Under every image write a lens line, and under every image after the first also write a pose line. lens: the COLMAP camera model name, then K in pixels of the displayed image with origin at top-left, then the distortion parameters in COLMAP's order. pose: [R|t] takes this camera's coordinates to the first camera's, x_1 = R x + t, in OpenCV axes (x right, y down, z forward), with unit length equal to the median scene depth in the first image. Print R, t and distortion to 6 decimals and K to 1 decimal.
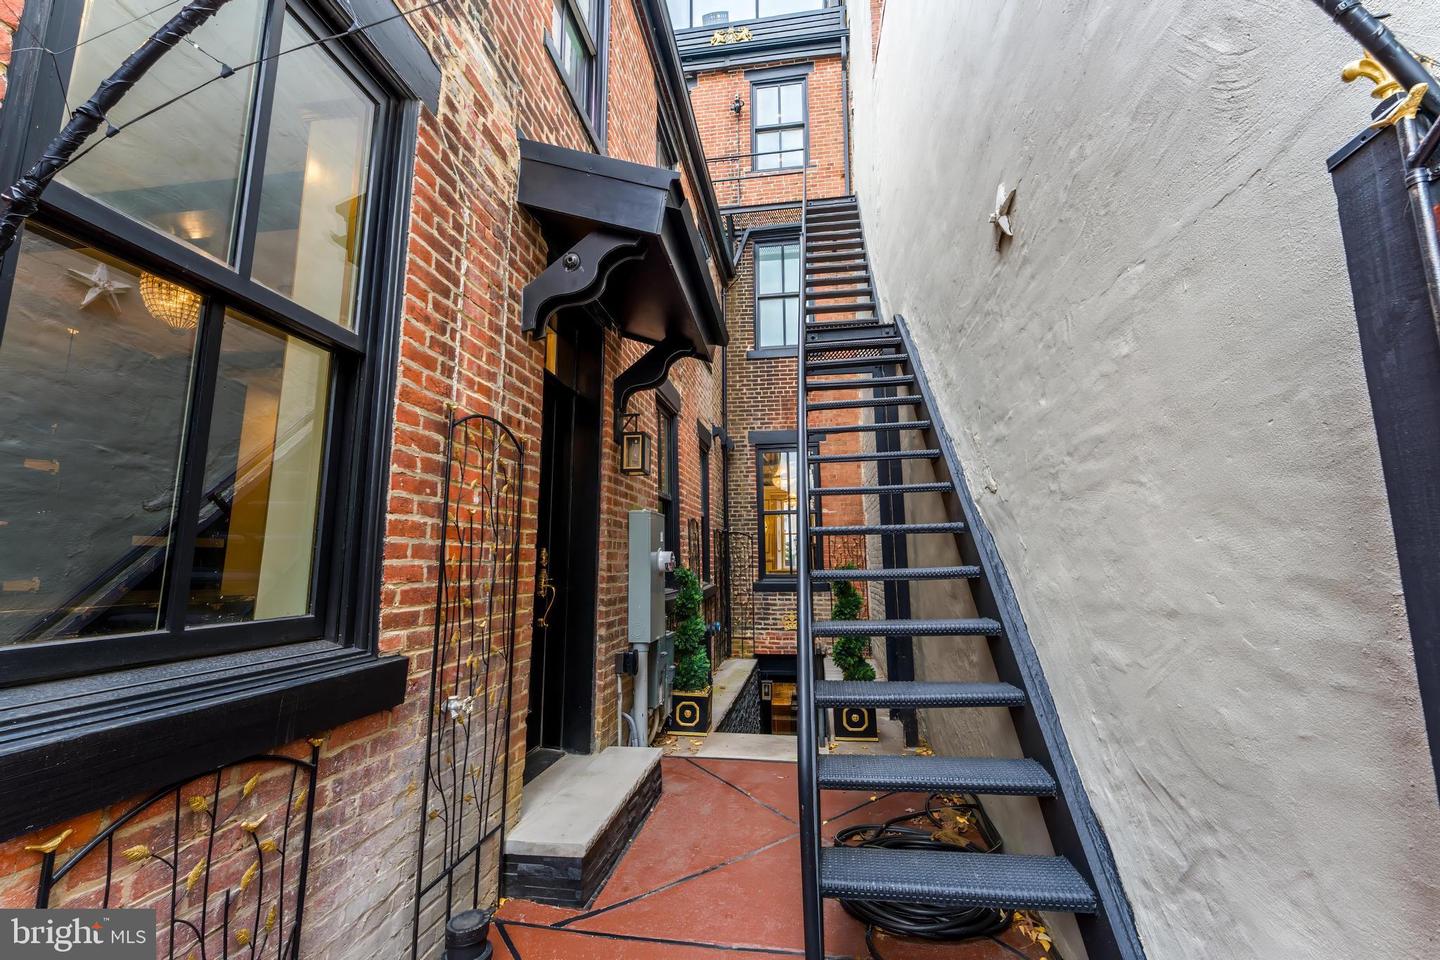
lens RADIAL K [[575.9, 0, 720.0], [0, 575.9, 480.0], [0, 0, 1]] dist [0.000805, -0.000296]
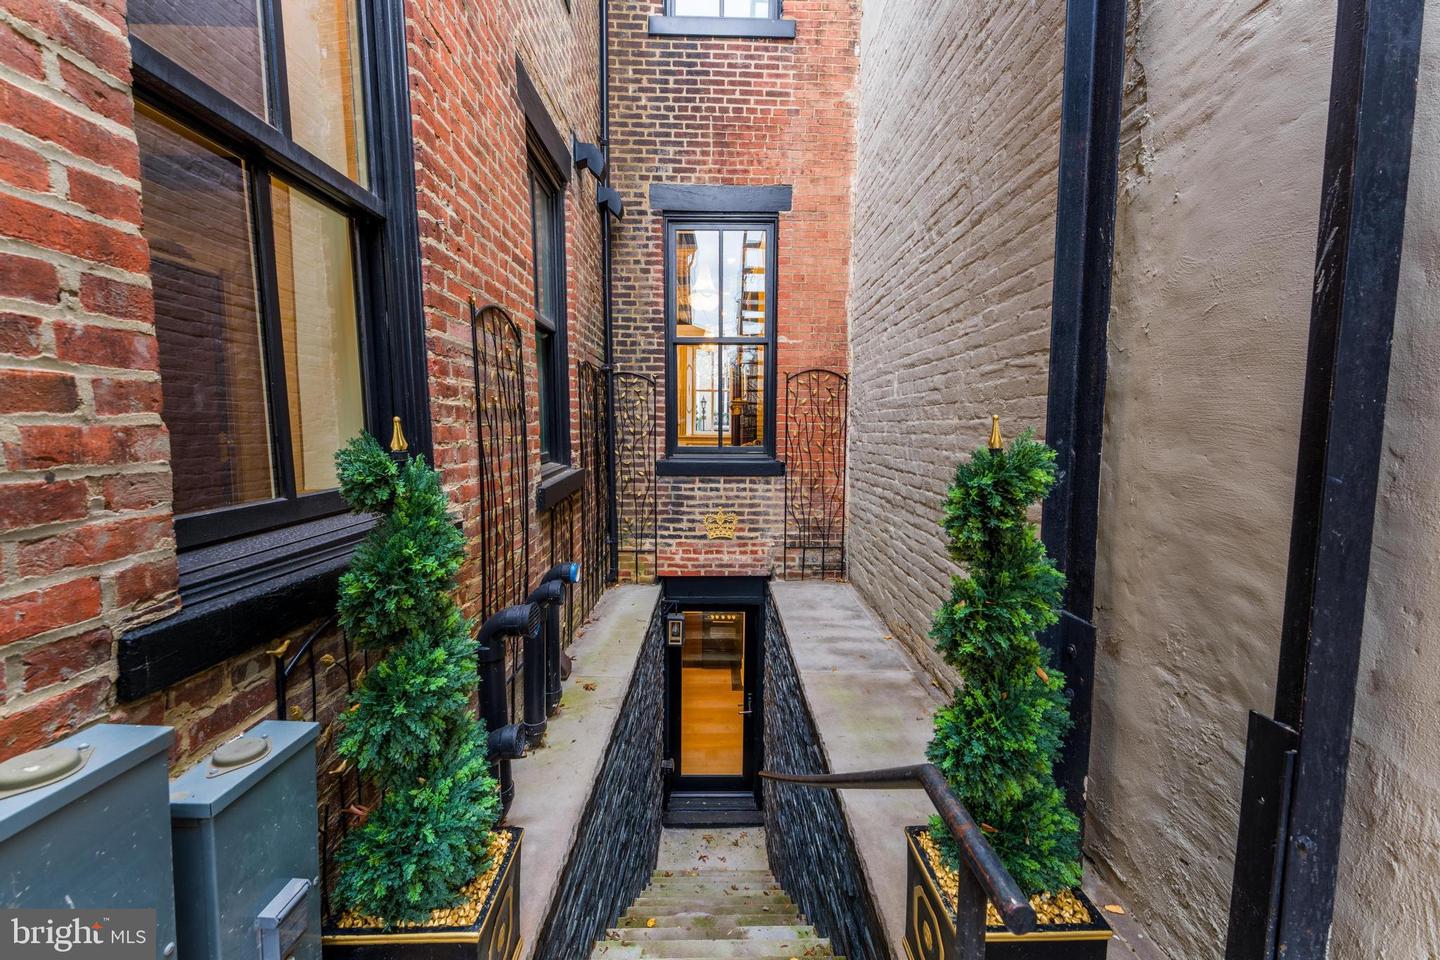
lens RADIAL K [[575.9, 0, 720.0], [0, 575.9, 480.0], [0, 0, 1]] dist [0.000805, -0.000296]
pose [[0.986196, -0.001210, 0.165581, 0.025370], [-0.037503, 0.972356, 0.230473, 0.061135], [-0.161282, -0.233501, 0.958887, 0.431282]]
